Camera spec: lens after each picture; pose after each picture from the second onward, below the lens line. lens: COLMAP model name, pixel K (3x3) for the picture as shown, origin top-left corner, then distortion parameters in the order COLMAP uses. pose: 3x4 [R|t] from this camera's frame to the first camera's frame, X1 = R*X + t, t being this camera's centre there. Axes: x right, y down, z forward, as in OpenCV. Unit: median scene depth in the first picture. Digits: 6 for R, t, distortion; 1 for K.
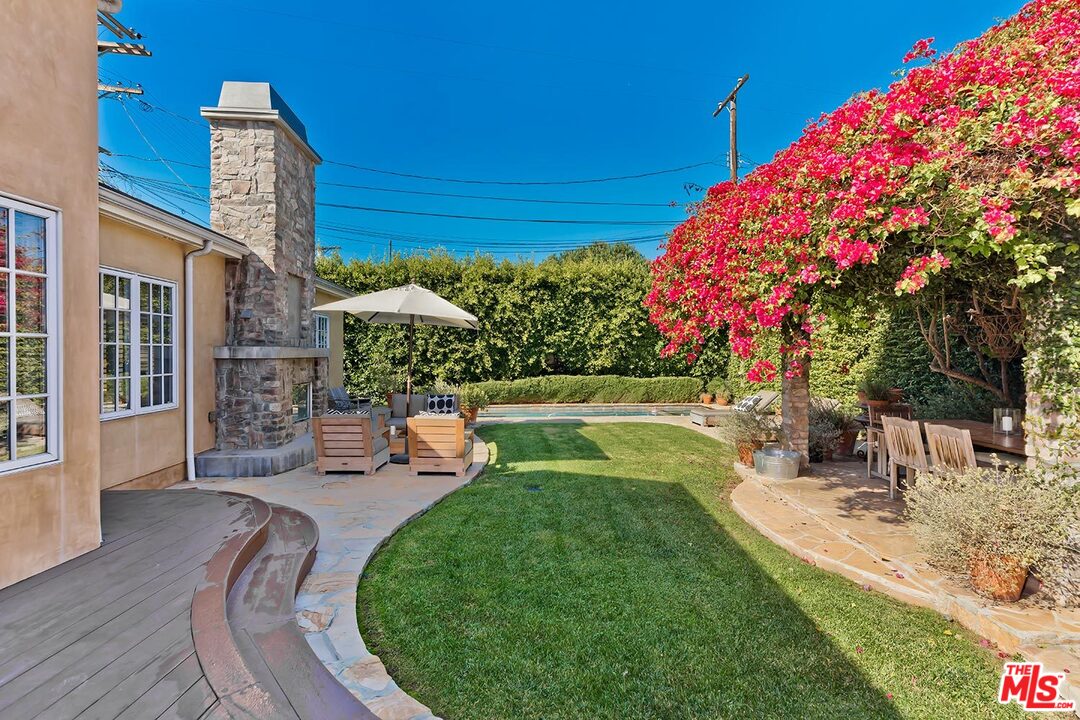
lens RADIAL K [[526.8, 0, 542.0], [0, 526.8, 357.2], [0, 0, 1]] dist [0.003593, -0.000733]
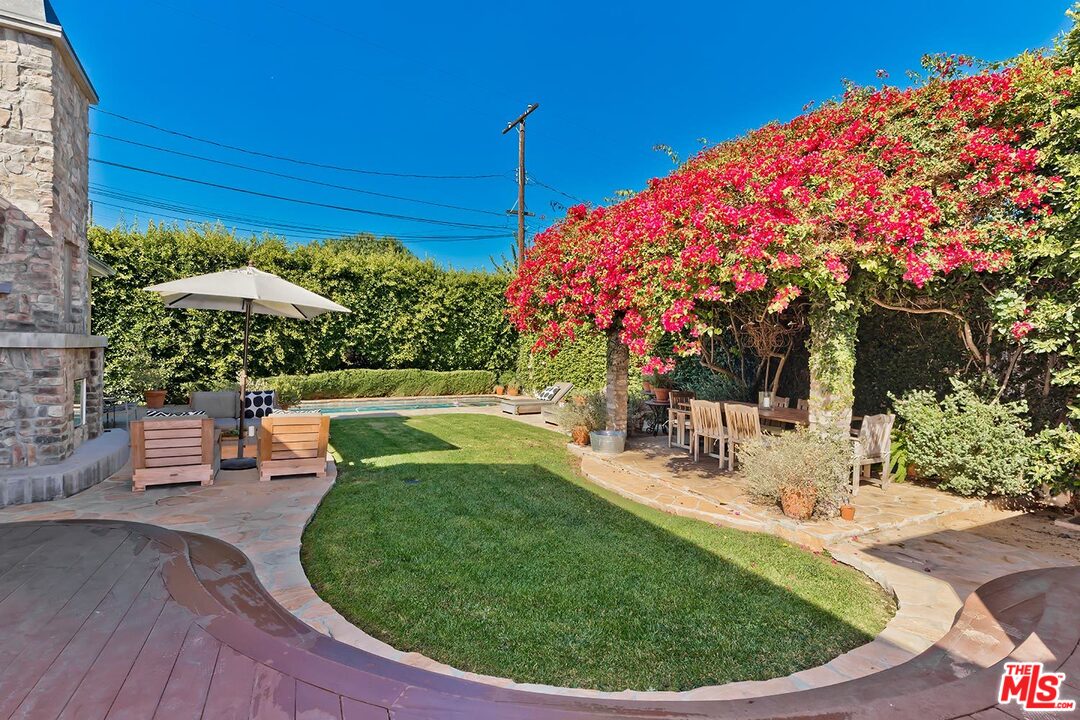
lens RADIAL K [[511.6, 0, 532.7], [0, 511.6, 357.1], [0, 0, 1]] dist [0.005074, 0.000573]
pose [[0.899316, 0.008638, 0.437214, -0.216661], [-0.013741, 0.999869, 0.008509, -0.000623], [-0.437084, -0.013660, 0.899317, 0.015375]]
